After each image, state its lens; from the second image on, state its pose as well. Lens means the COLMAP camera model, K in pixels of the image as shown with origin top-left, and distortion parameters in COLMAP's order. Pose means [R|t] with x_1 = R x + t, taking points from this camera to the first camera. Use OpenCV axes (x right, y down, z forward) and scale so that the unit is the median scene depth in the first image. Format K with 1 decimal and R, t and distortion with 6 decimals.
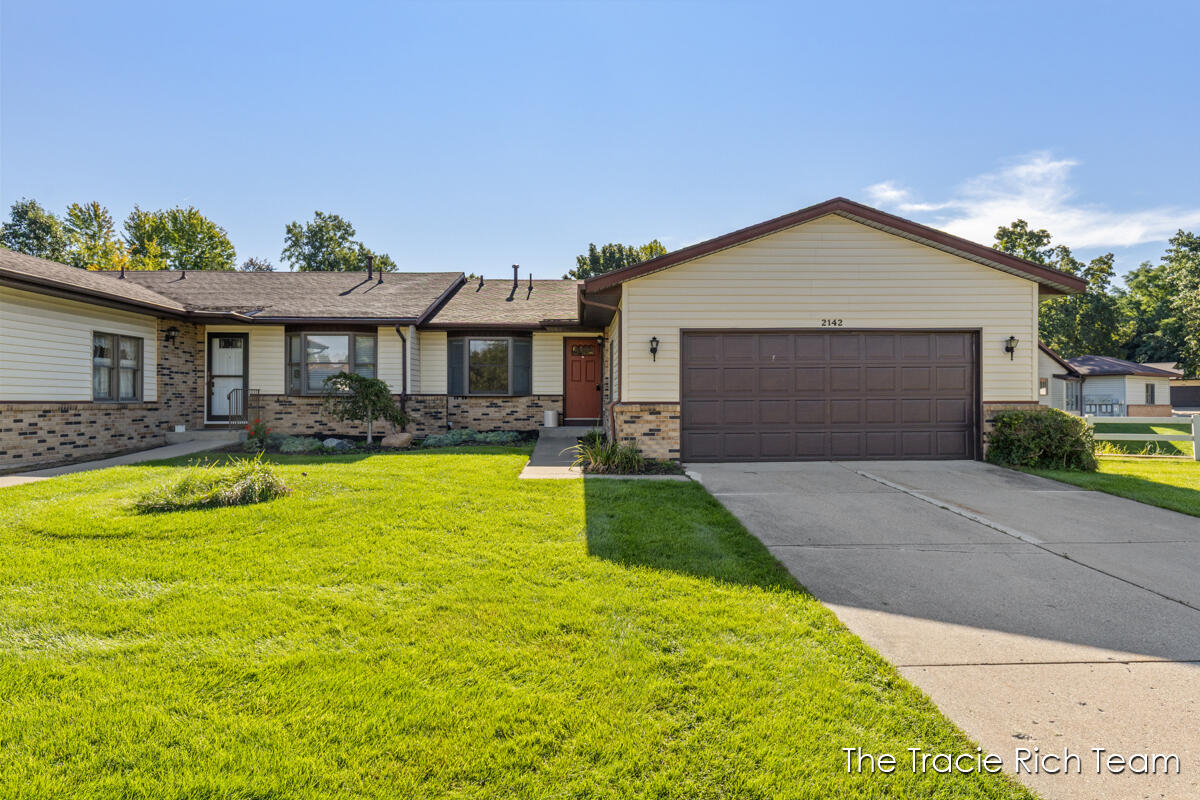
lens RADIAL K [[715.7, 0, 597.2], [0, 715.7, 401.9], [0, 0, 1]] dist [0.004355, 0.000491]
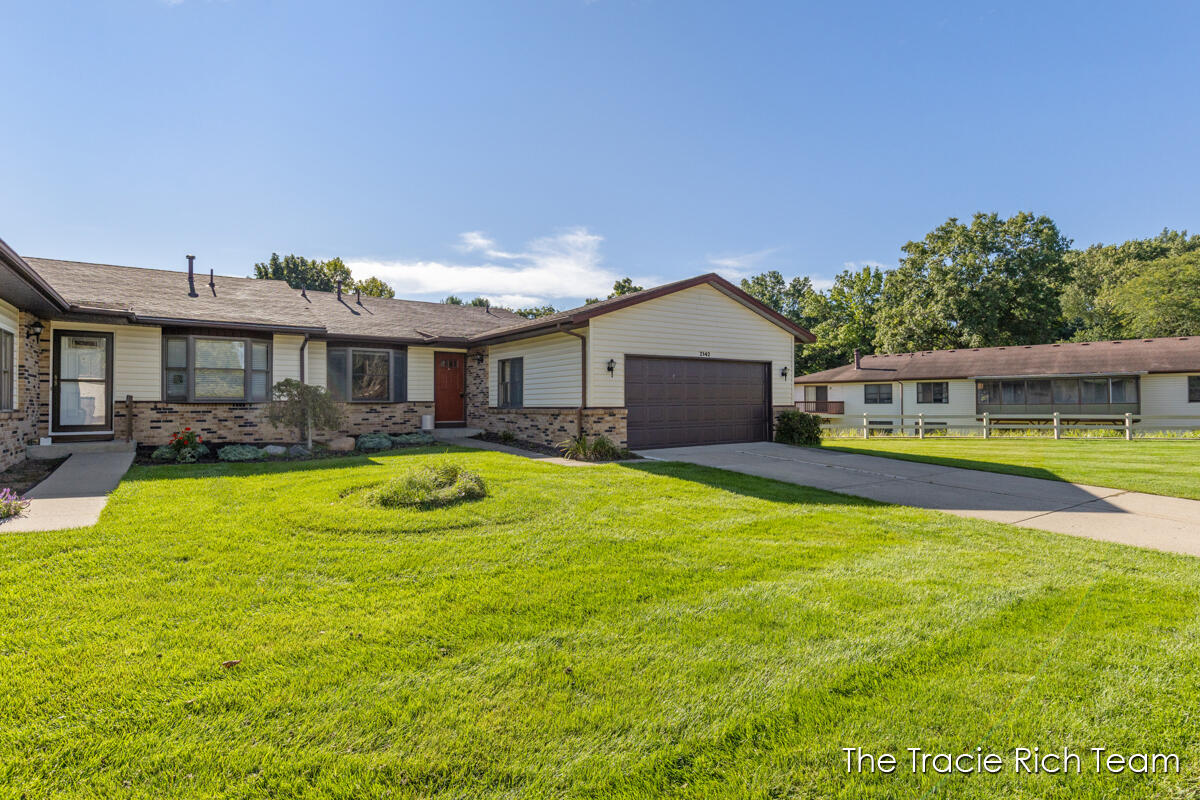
lens RADIAL K [[613.1, 0, 603.0], [0, 613.1, 396.4], [0, 0, 1]] dist [0.000104, 0.000013]
pose [[0.836729, 0.004531, 0.547598, -0.451236], [0.005100, 0.999858, -0.016065, -0.001108], [-0.547593, 0.016235, 0.836587, 0.027746]]
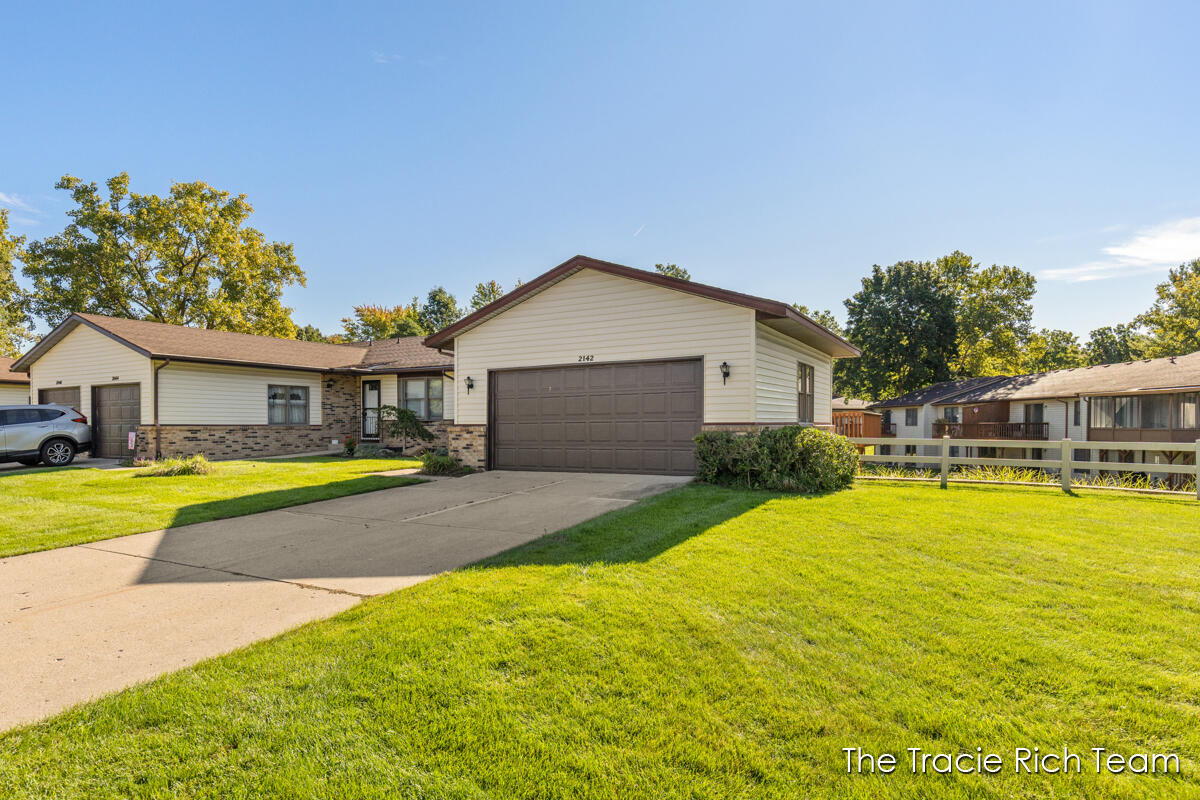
lens RADIAL K [[671.7, 0, 597.4], [0, 671.7, 439.9], [0, 0, 1]] dist [-0.004523, -0.000284]
pose [[0.846631, 0.009620, -0.532094, 0.763956], [0.001848, 0.999777, 0.021017, 0.002570], [0.532178, -0.018777, 0.846424, 0.036600]]
